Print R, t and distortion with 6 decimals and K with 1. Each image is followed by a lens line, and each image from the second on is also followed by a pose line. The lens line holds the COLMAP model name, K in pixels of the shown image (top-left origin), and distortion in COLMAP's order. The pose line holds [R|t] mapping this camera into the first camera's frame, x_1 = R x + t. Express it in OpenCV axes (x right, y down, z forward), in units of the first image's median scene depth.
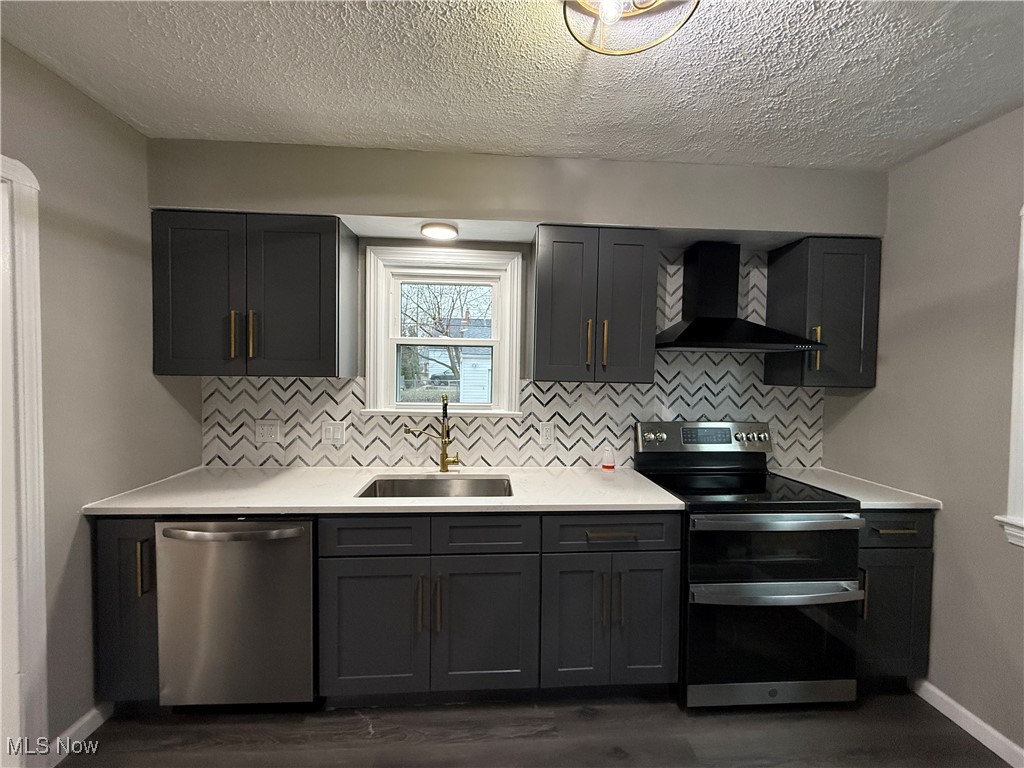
lens RADIAL K [[408.9, 0, 511.6], [0, 408.9, 381.9], [0, 0, 1]] dist [0.004432, -0.000168]
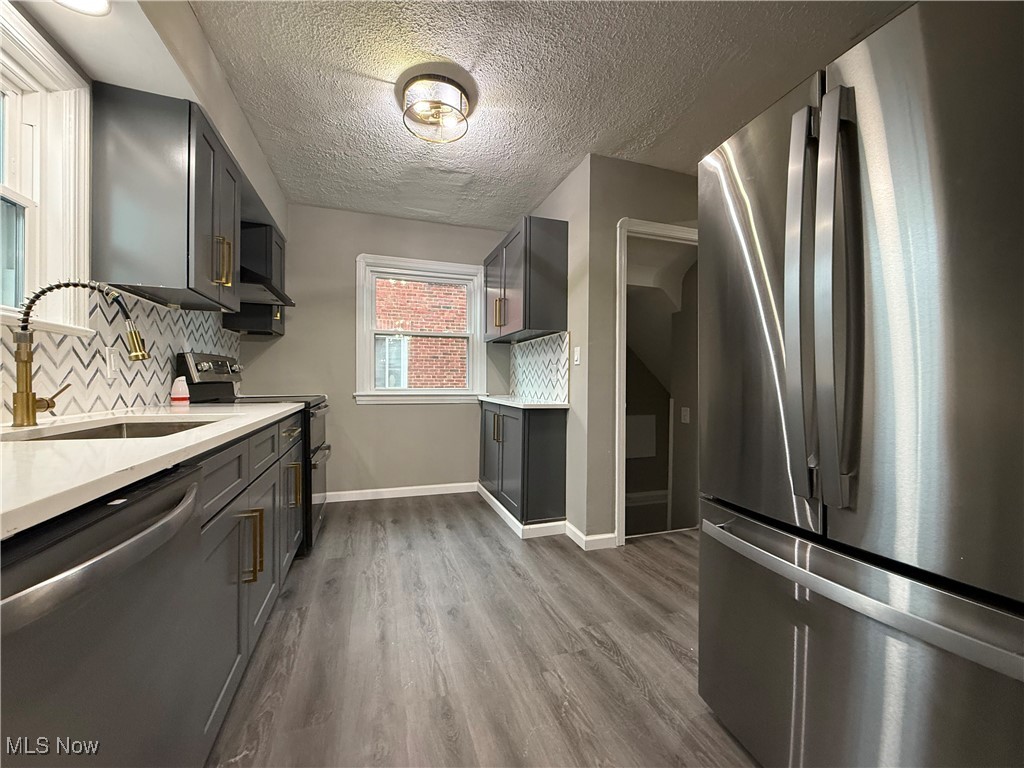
lens RADIAL K [[408.9, 0, 511.4], [0, 408.9, 382.0], [0, 0, 1]] dist [0.004432, -0.000168]
pose [[-0.266914, -0.018208, 0.963548, -0.797292], [0.017883, 0.999556, 0.023842, 0.155386], [-0.963554, 0.023595, -0.266470, 0.524495]]
